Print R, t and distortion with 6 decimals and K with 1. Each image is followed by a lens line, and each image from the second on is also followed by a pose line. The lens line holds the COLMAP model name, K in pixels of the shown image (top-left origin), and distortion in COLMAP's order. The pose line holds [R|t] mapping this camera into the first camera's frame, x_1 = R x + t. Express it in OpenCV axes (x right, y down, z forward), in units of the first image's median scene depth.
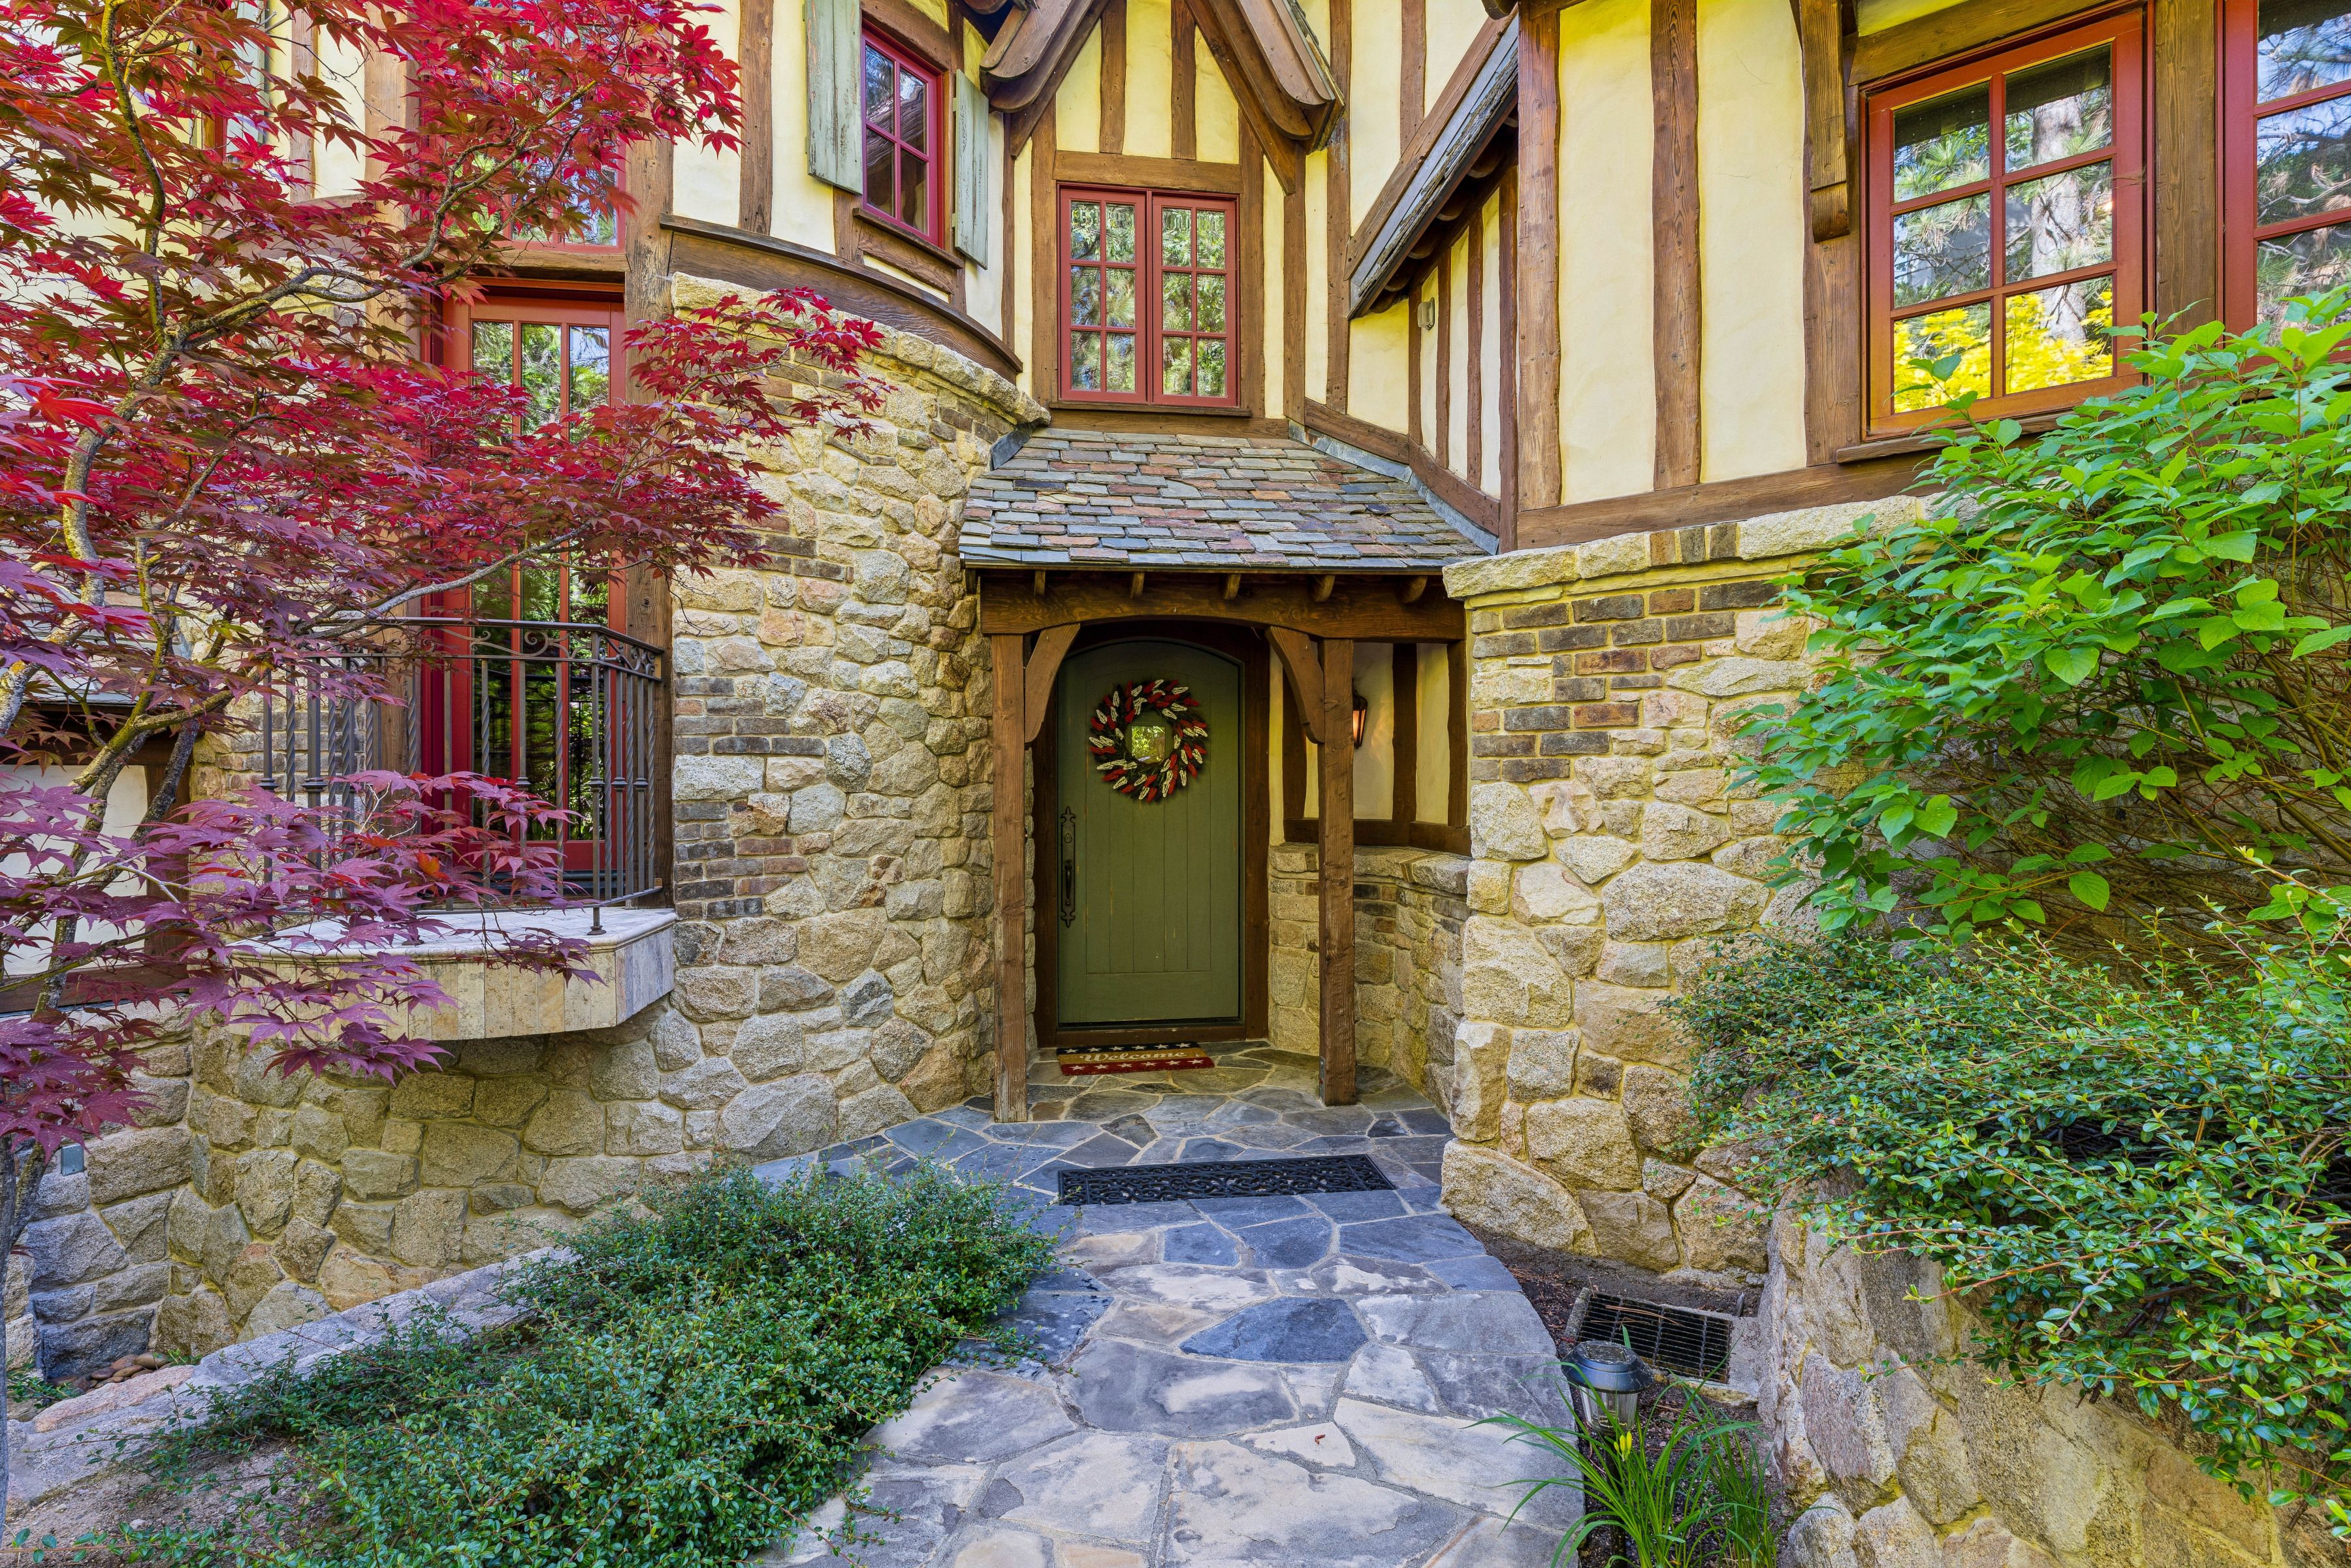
lens RADIAL K [[1059.2, 0, 1175.5], [0, 1059.2, 784.0], [0, 0, 1]] dist [-0.002631, 0.000746]
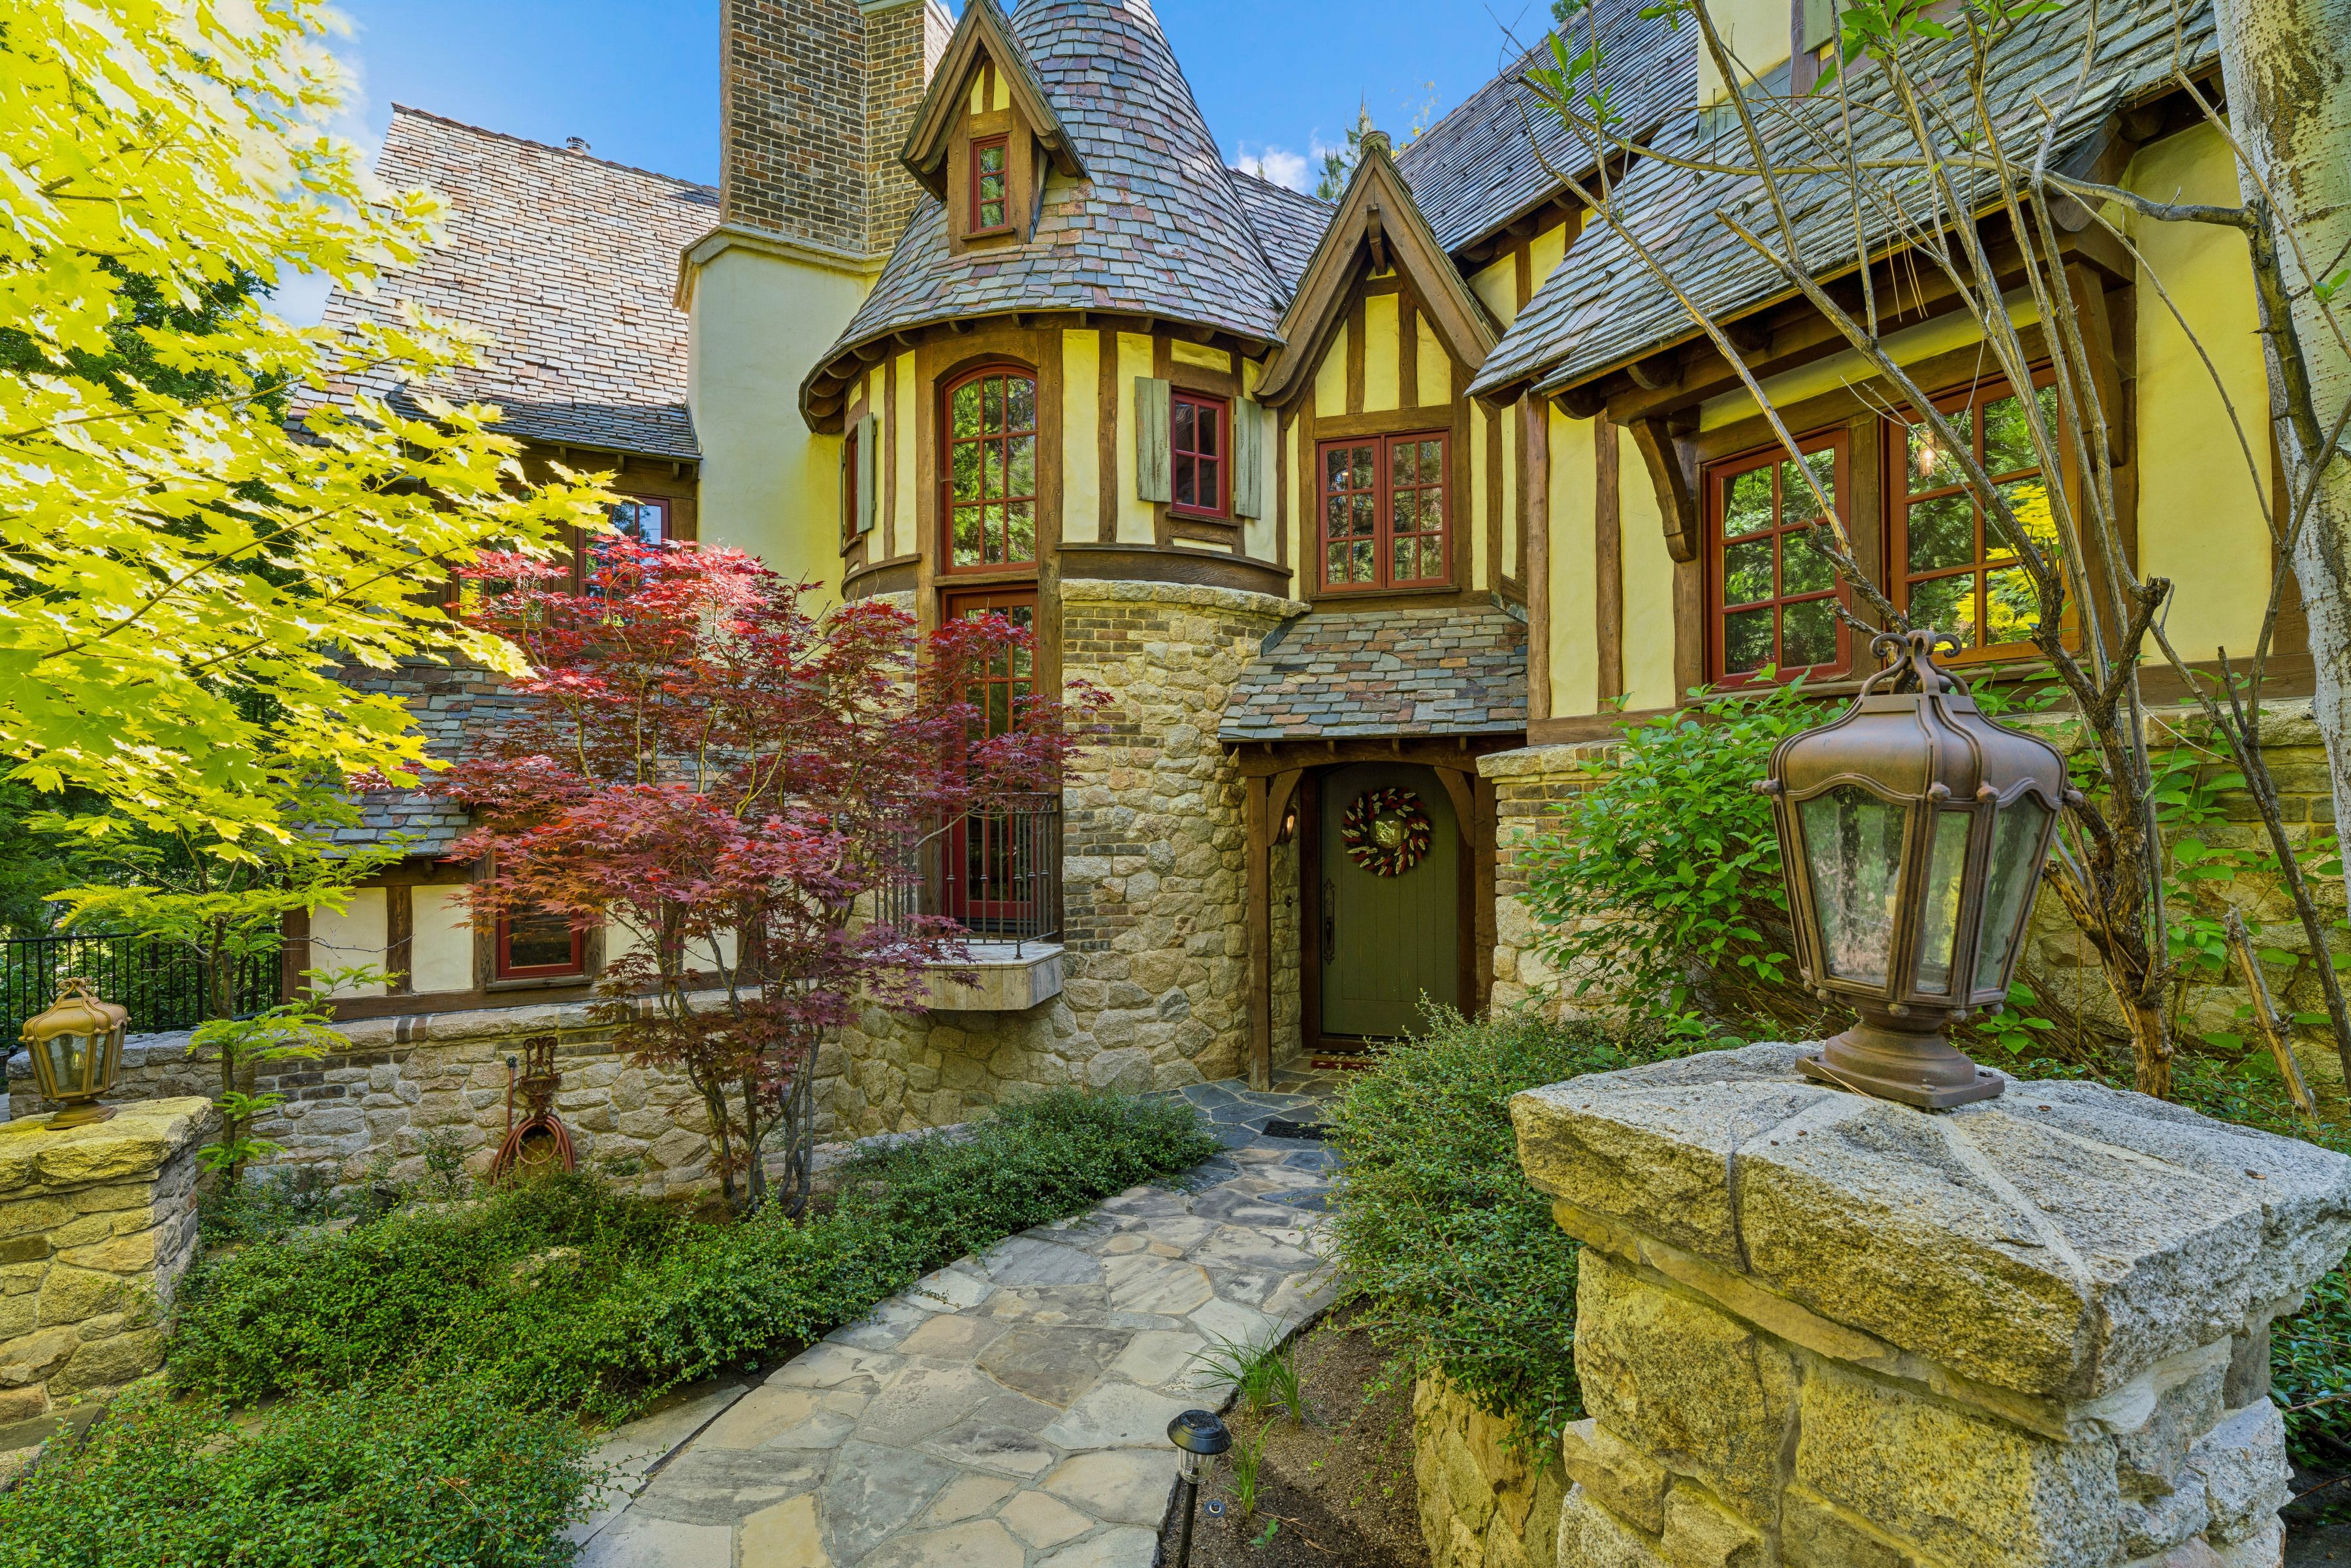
lens RADIAL K [[993.4, 0, 1177.6], [0, 993.4, 812.1], [0, 0, 1]] dist [-0.001229, -0.000010]
pose [[0.919498, -0.000308, -0.393095, 0.306030], [0.000896, 0.999999, 0.001312, -0.091223], [0.393094, -0.001558, 0.919497, -0.381747]]
